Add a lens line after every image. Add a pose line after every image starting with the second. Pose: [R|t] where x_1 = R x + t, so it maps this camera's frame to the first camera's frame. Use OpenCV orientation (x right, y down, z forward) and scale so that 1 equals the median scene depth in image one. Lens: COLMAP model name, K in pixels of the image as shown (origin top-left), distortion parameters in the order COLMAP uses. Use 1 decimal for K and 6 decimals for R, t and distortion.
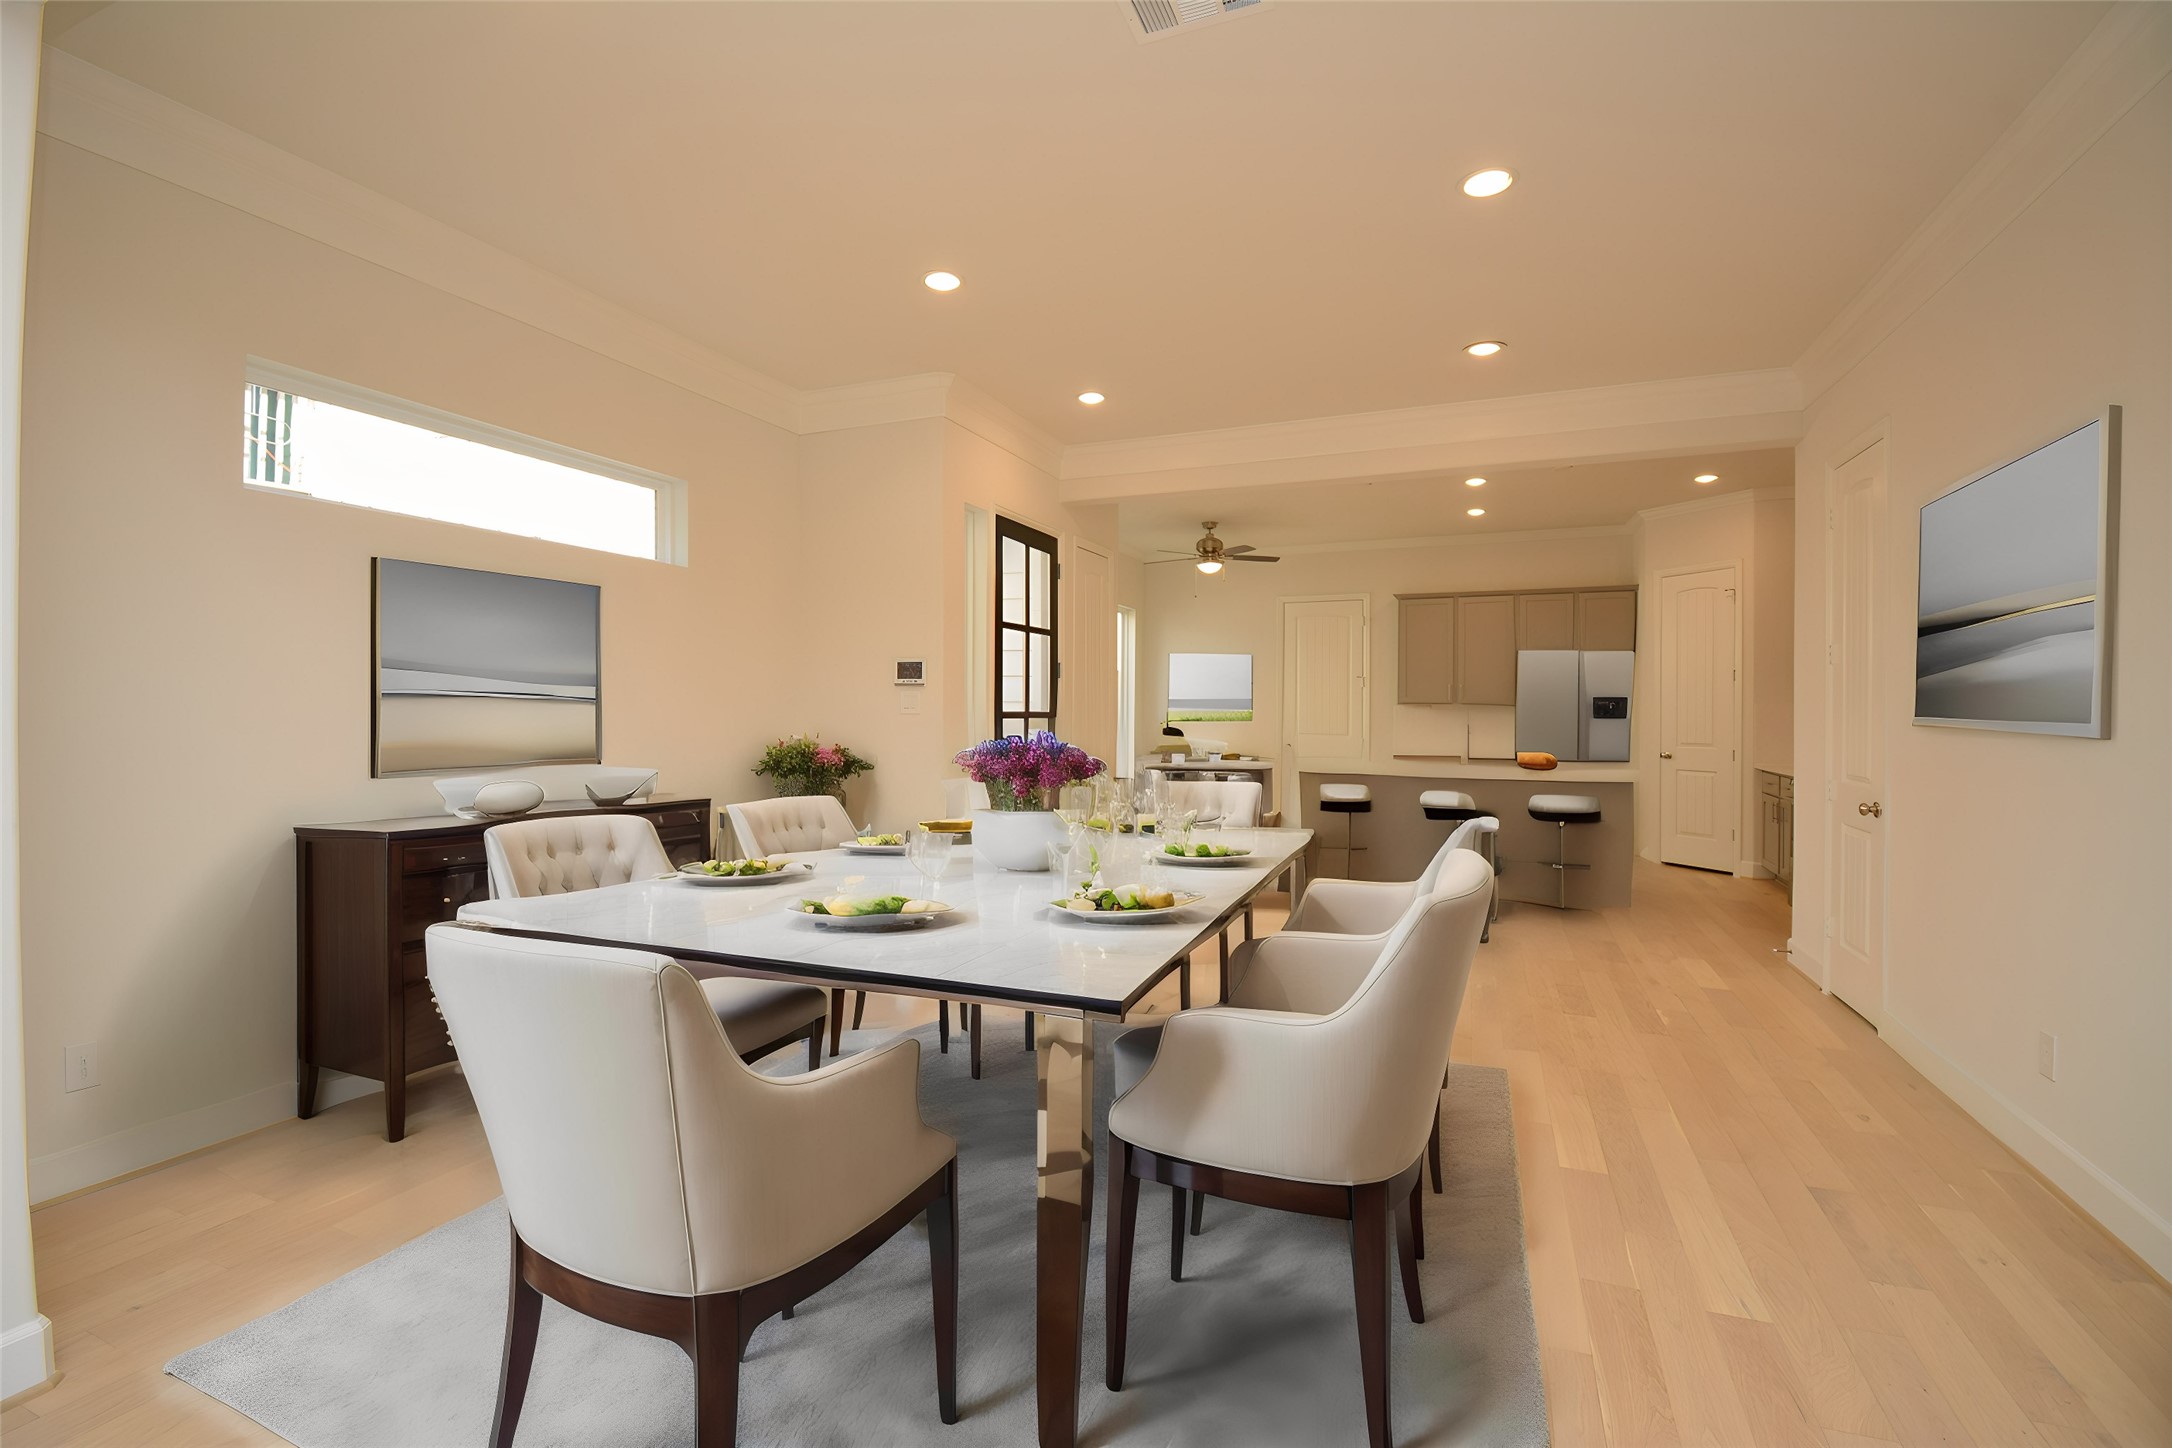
lens RADIAL K [[954.3, 0, 1068.4], [0, 954.3, 706.5], [0, 0, 1]] dist [-0.001197, -0.017419]
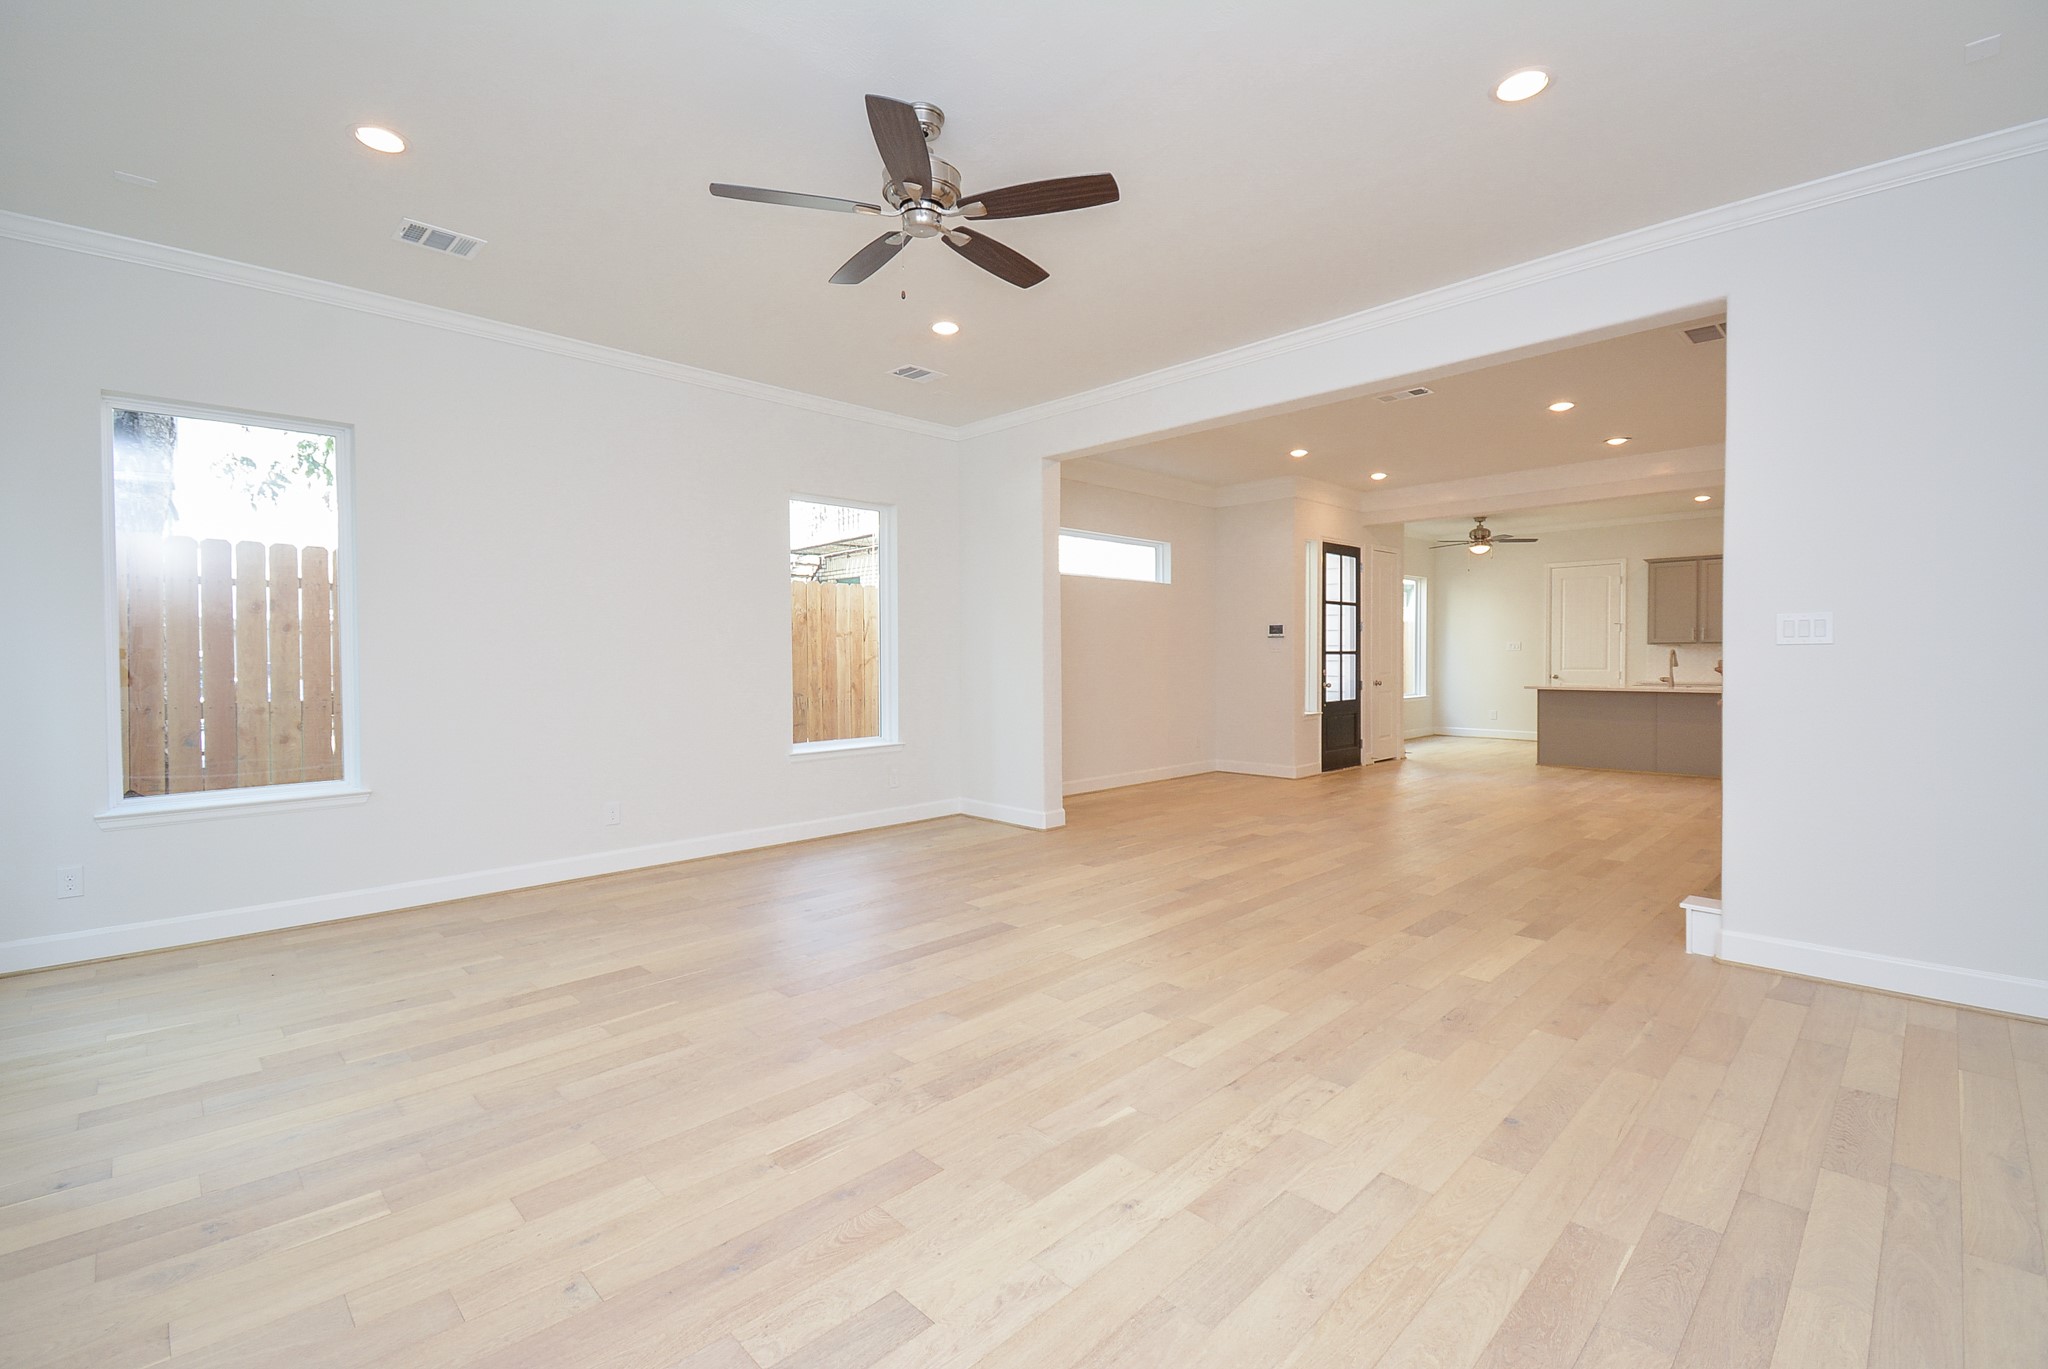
lens RADIAL K [[908.8, 0, 1023.6], [0, 908.8, 664.6], [0, 0, 1]] dist [0.038979, -0.026616]
pose [[0.927467, -0.005898, -0.373860, 0.037657], [0.009916, 0.999912, 0.008825, 0.008688], [0.373775, -0.011892, 0.927443, -0.692217]]
